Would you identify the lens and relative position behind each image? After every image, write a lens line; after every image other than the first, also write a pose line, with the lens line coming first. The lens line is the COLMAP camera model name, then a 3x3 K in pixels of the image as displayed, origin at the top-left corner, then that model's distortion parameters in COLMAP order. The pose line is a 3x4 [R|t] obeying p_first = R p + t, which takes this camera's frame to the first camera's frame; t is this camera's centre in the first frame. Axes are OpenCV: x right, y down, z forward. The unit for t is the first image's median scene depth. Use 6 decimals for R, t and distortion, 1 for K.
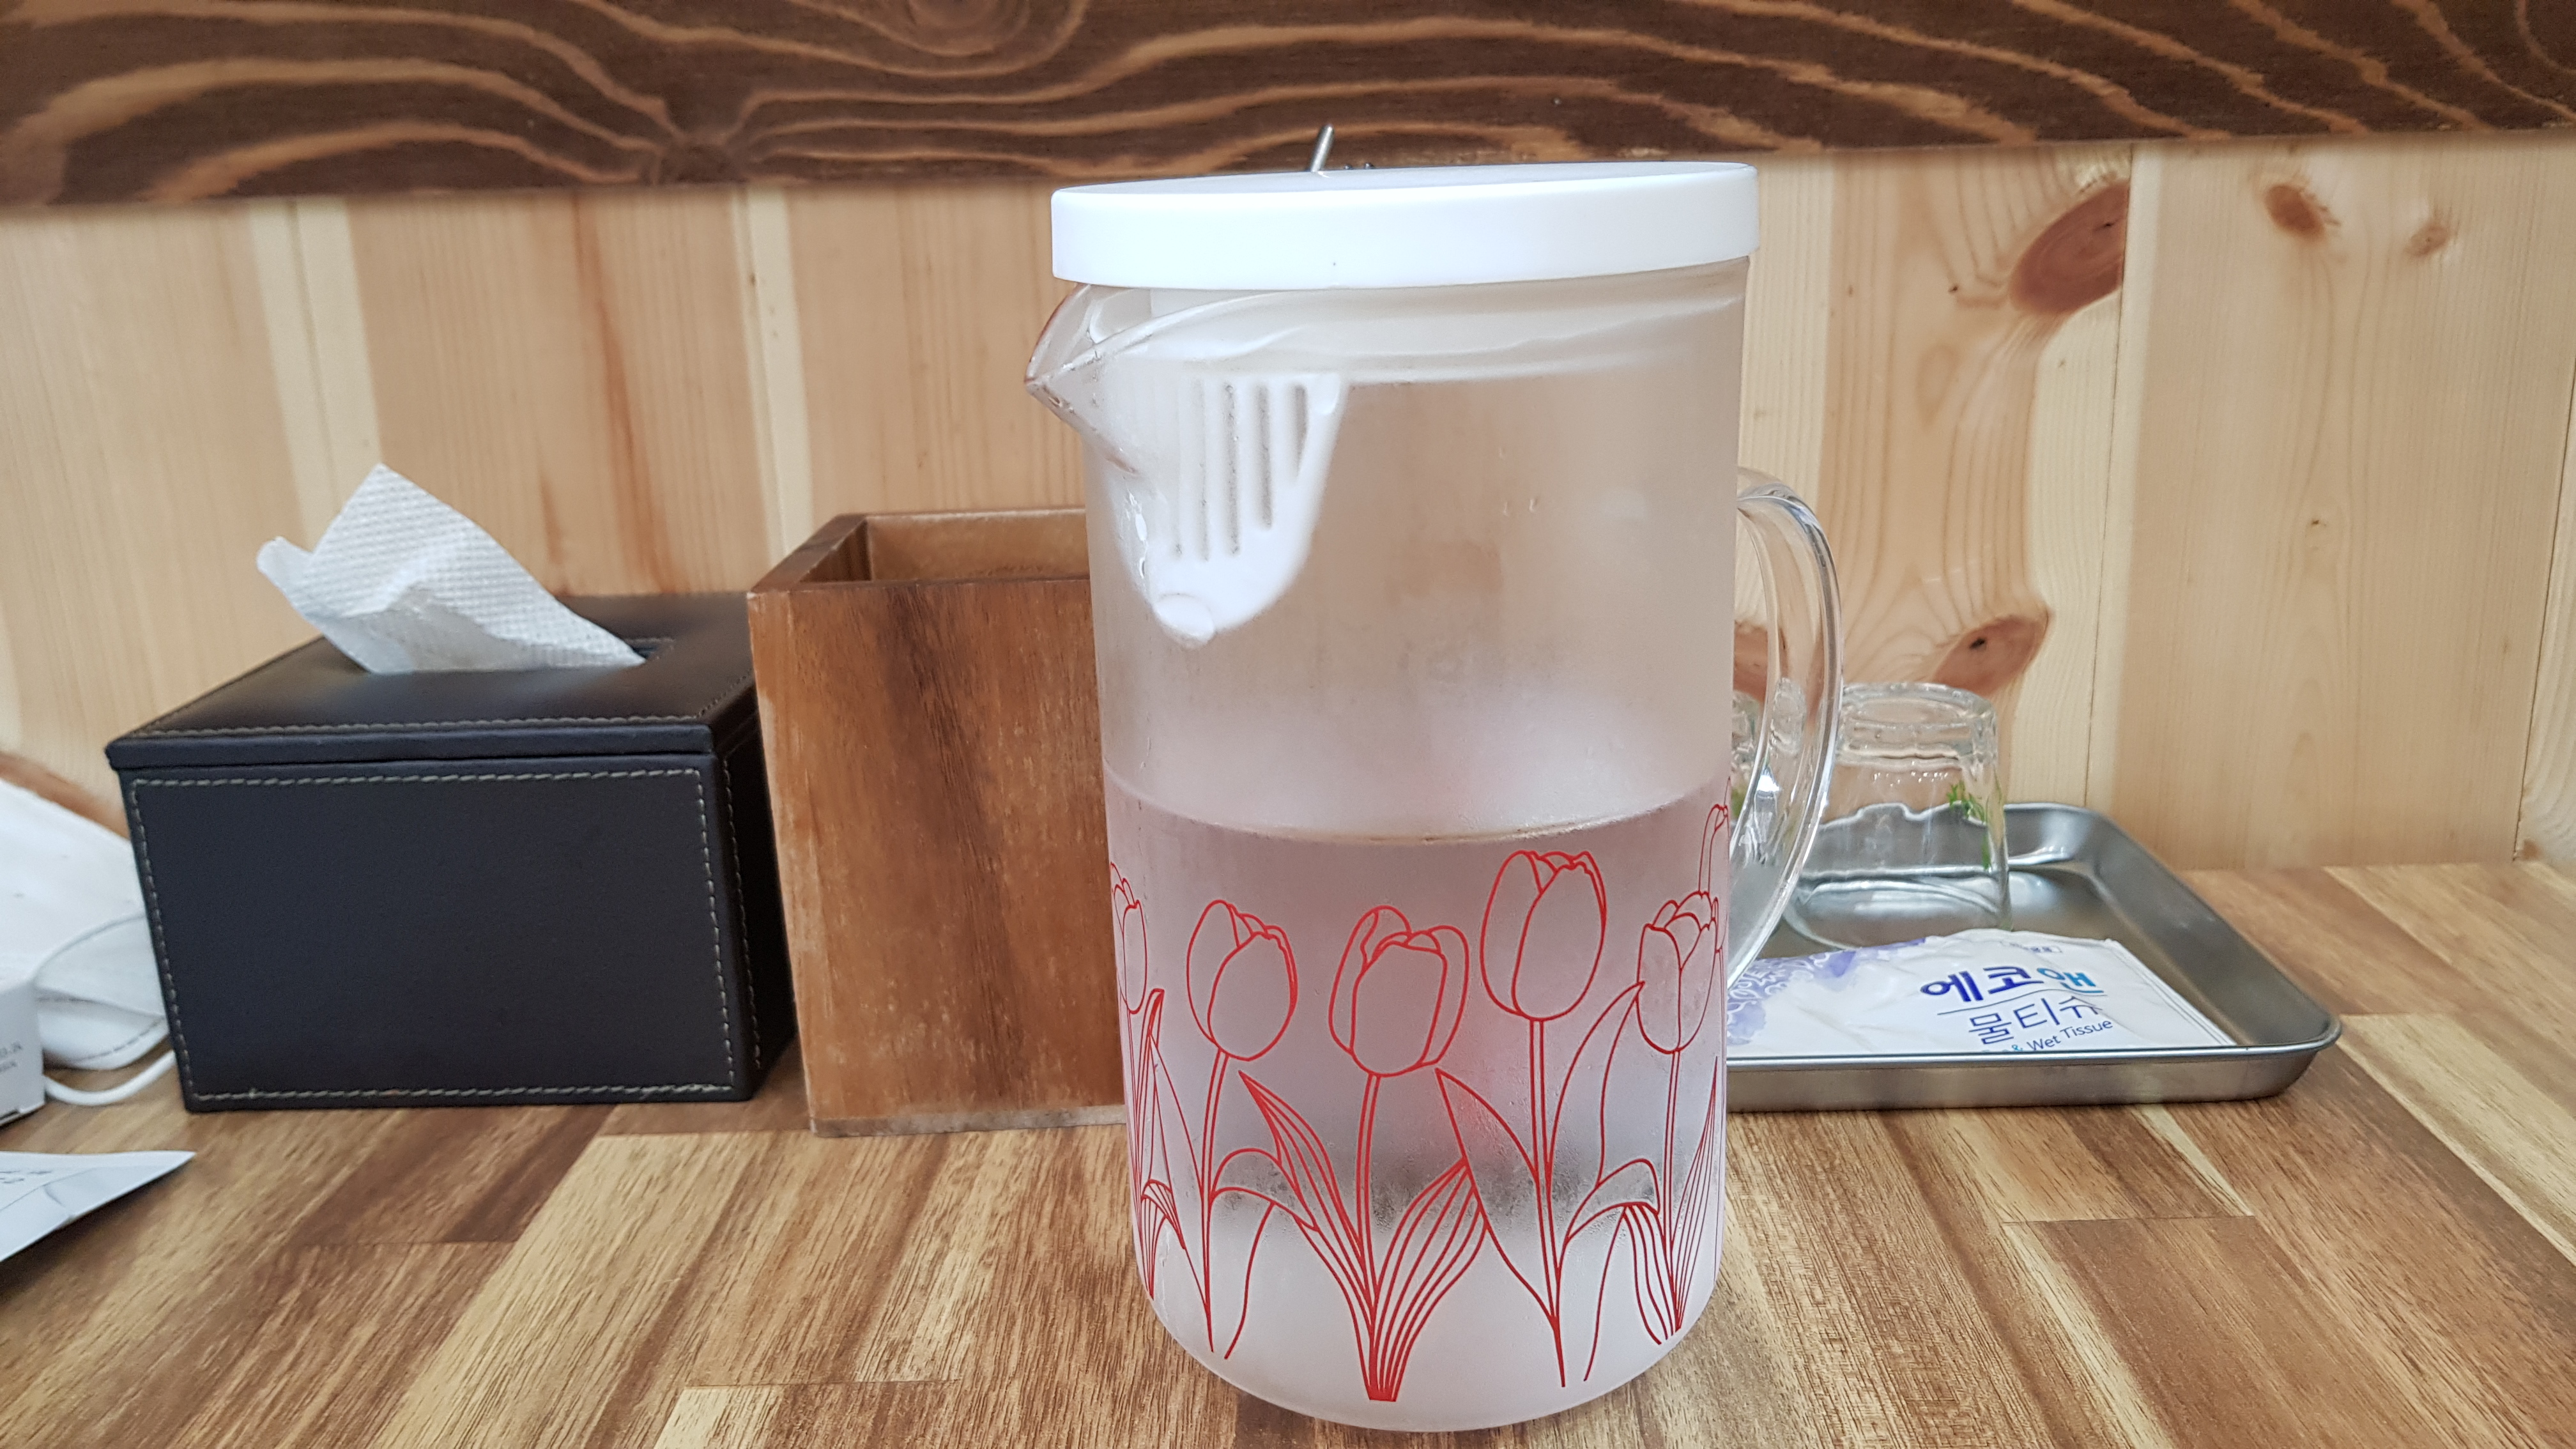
lens RADIAL K [[2059.9, 0, 1288.0], [0, 2059.9, 724.5], [0, 0, 1]] dist [0.071864, -0.162329]
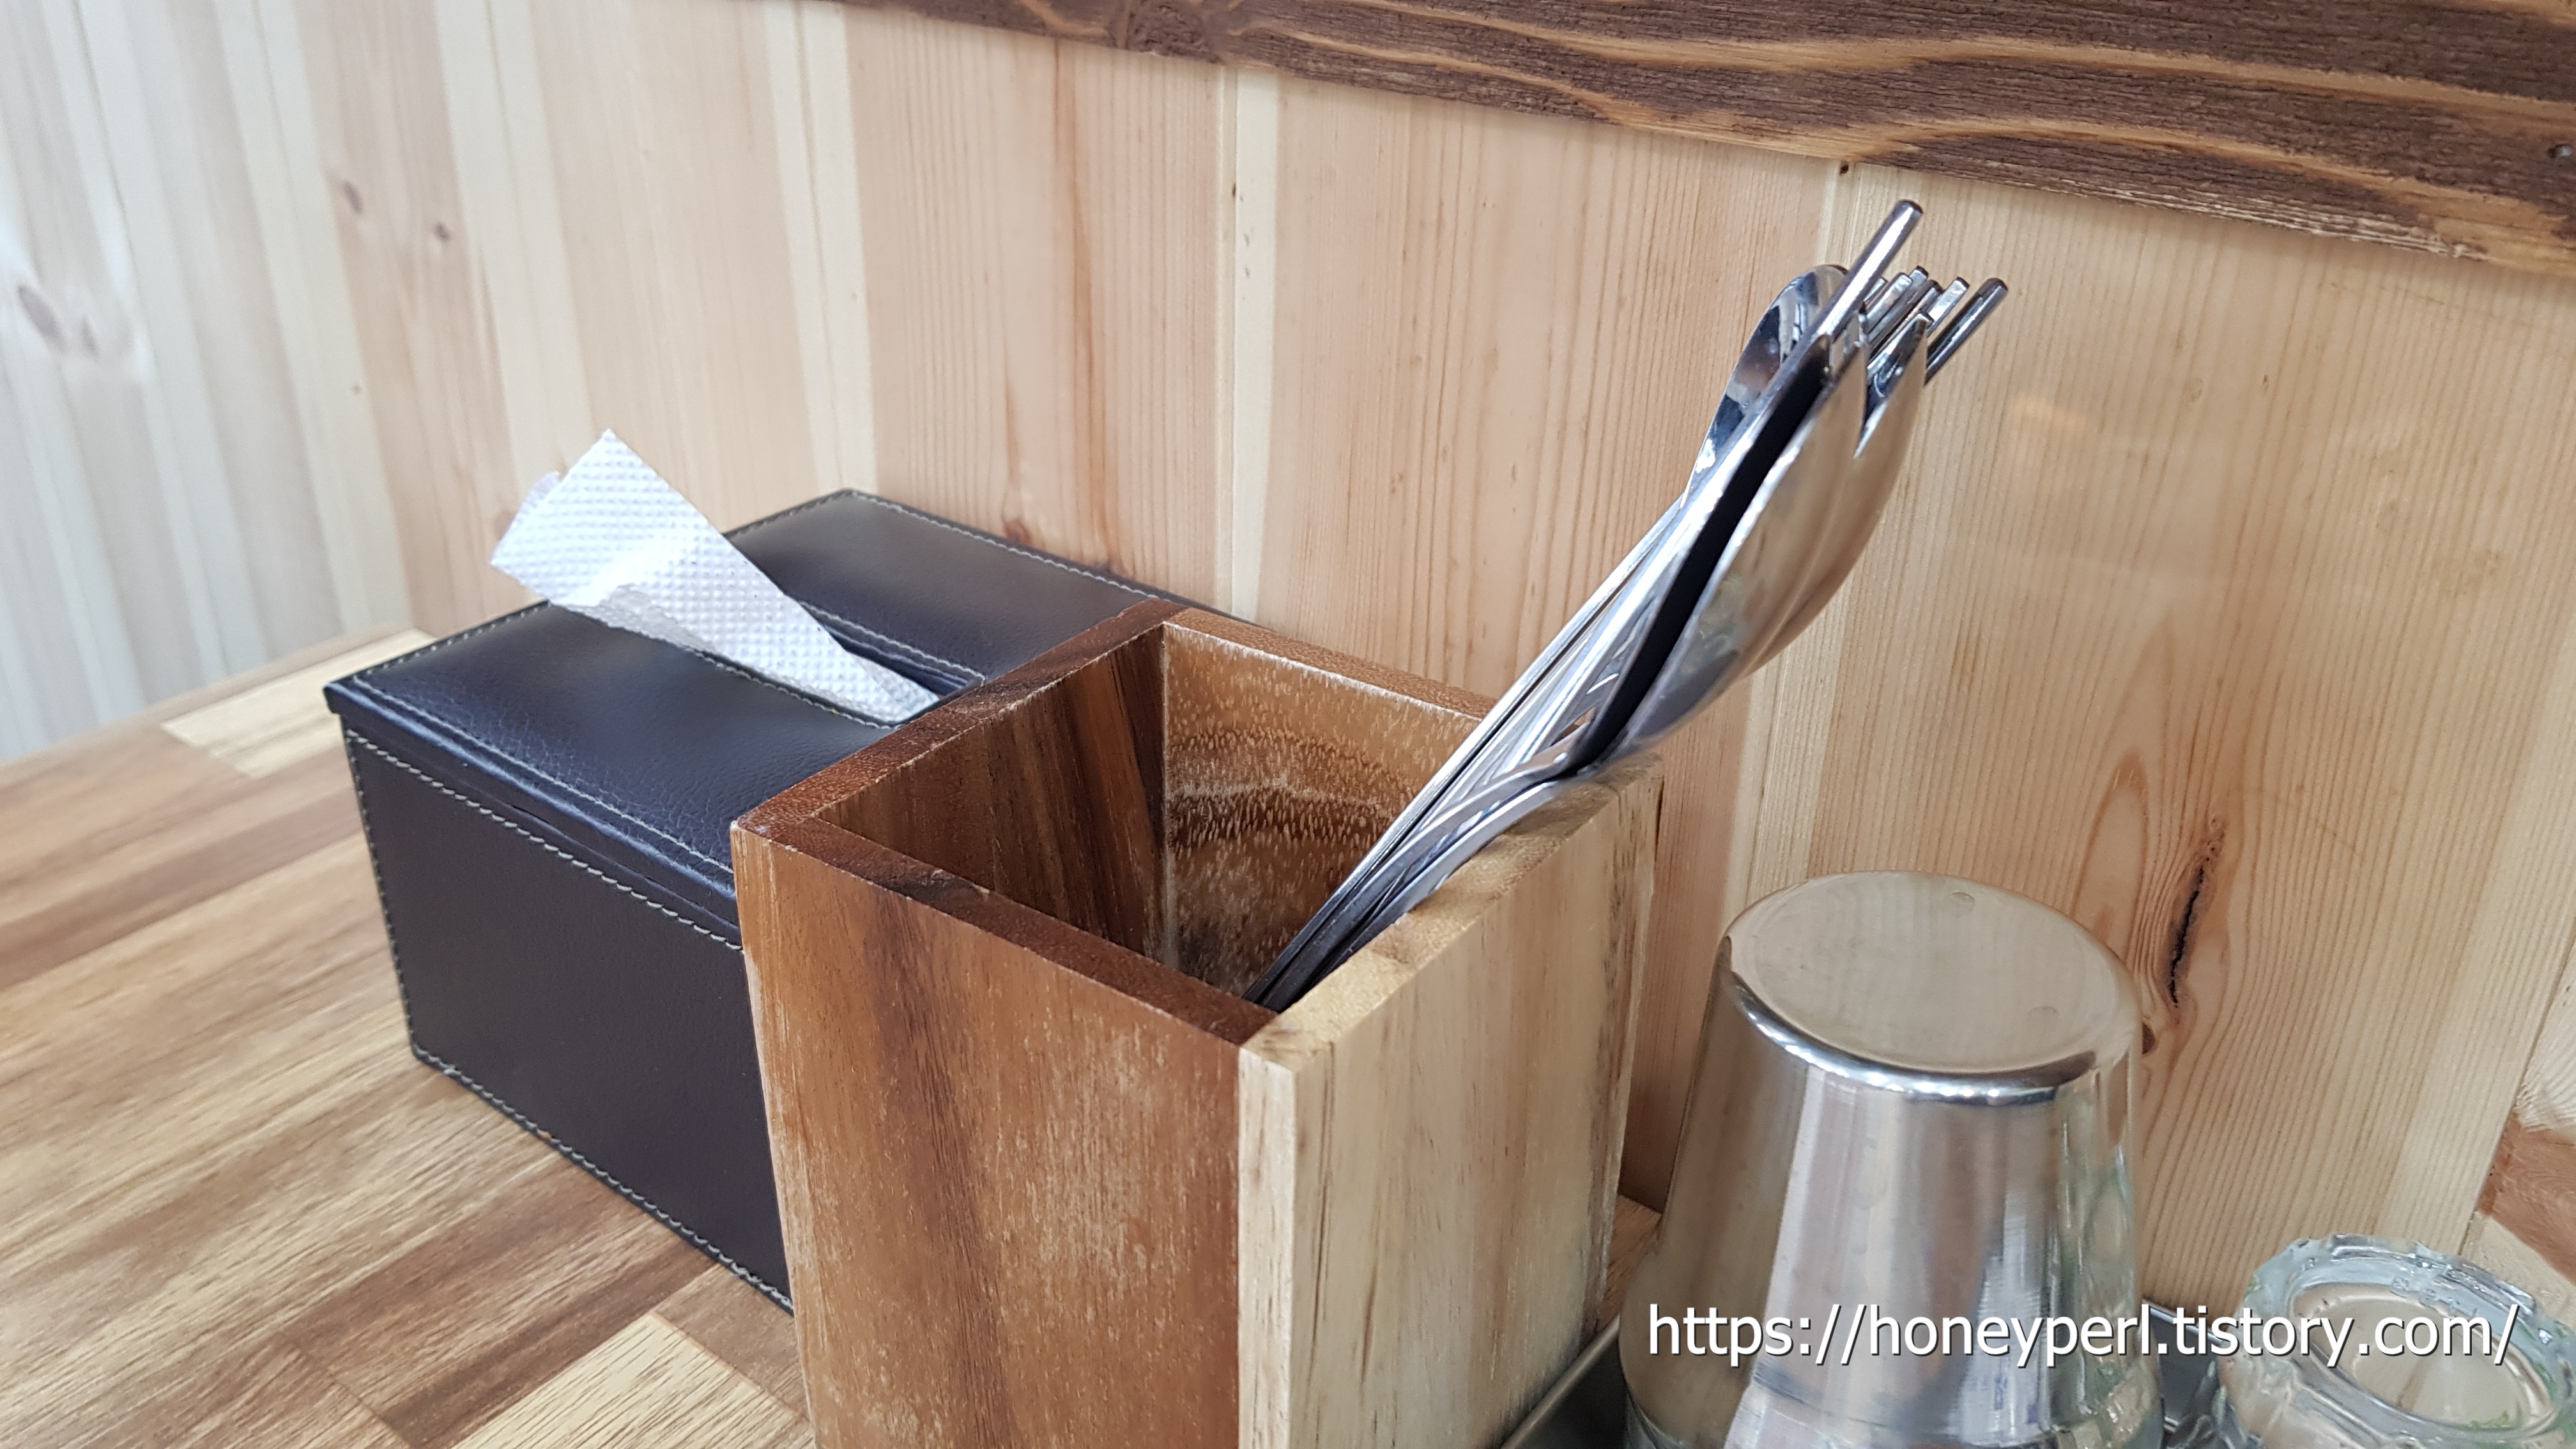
lens RADIAL K [[2028.1, 0, 1247.0], [0, 2028.1, 680.7], [0, 0, 1]] dist [0.075093, -0.155487]
pose [[0.794625, 0.306605, -0.523988, 0.168985], [-0.190395, 0.945415, 0.264464, -0.249143], [0.576472, -0.110385, 0.809627, 0.430622]]
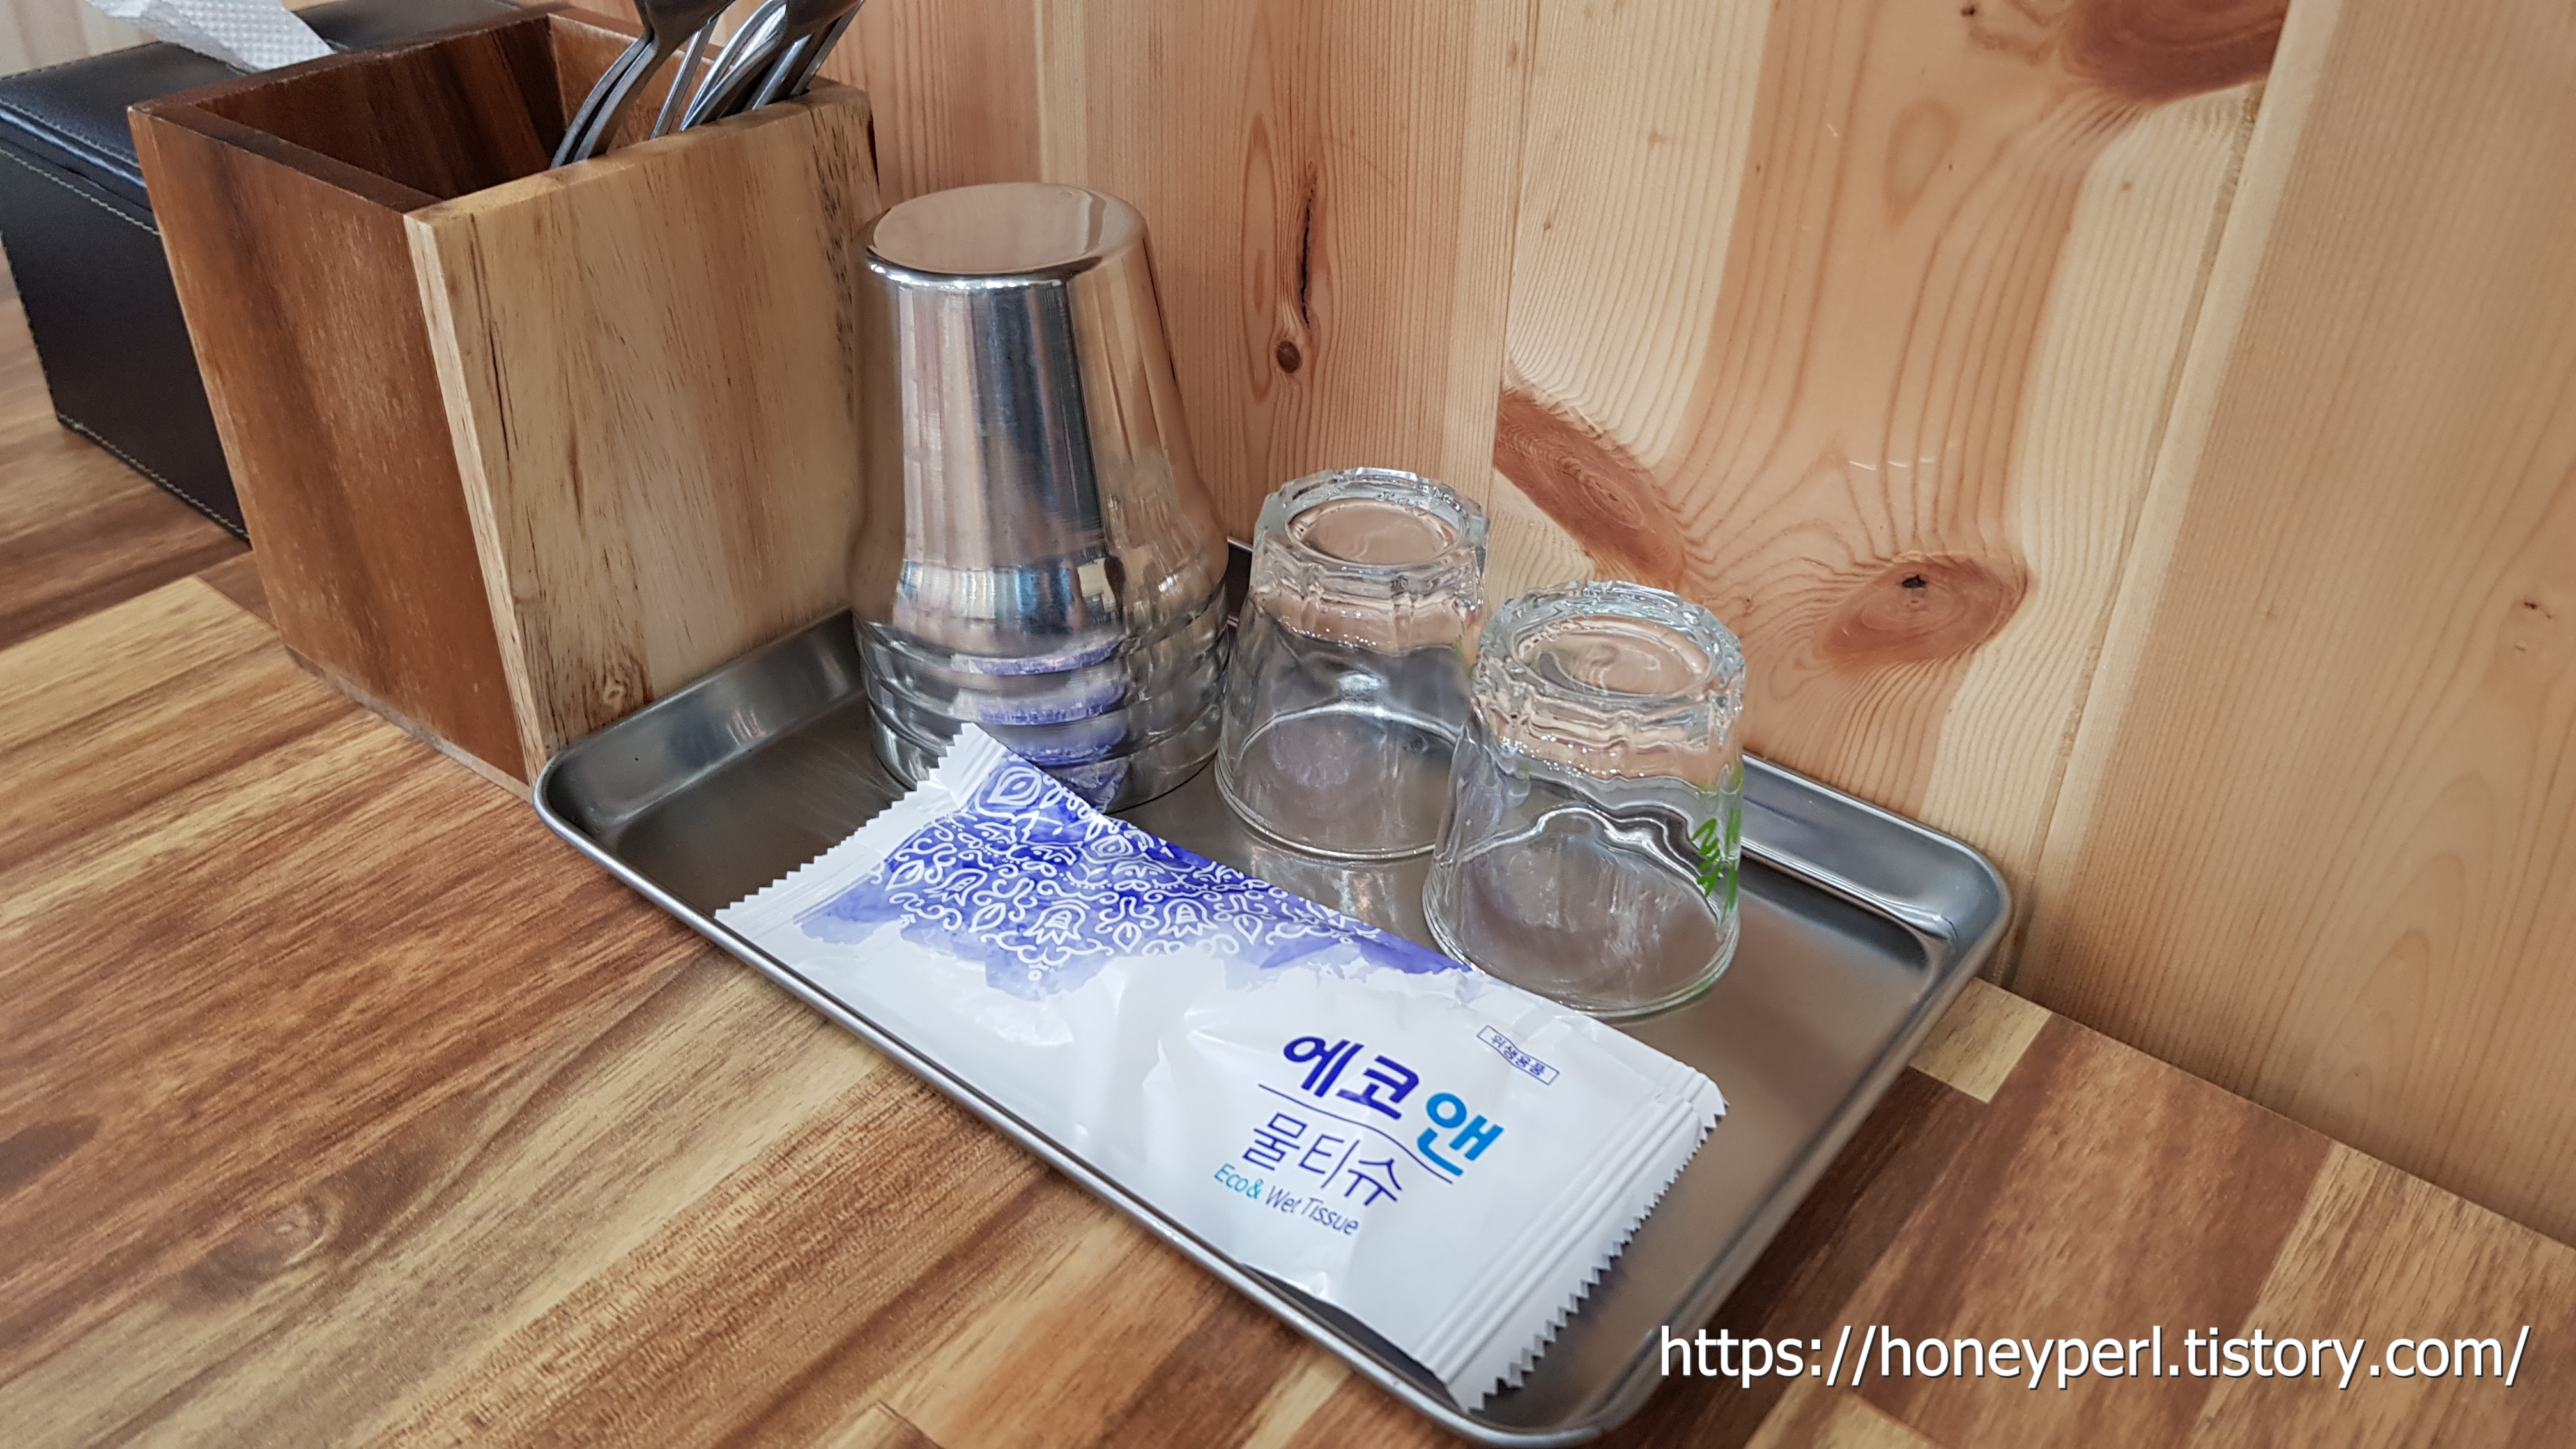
lens RADIAL K [[2030.5, 0, 1287.5], [0, 2030.5, 657.8], [0, 0, 1]] dist [0.069420, -0.135063]
pose [[0.784727, 0.378274, -0.491031, 0.531421], [-0.211708, 0.908118, 0.361249, -0.216614], [0.582566, -0.179526, 0.792709, 0.415895]]
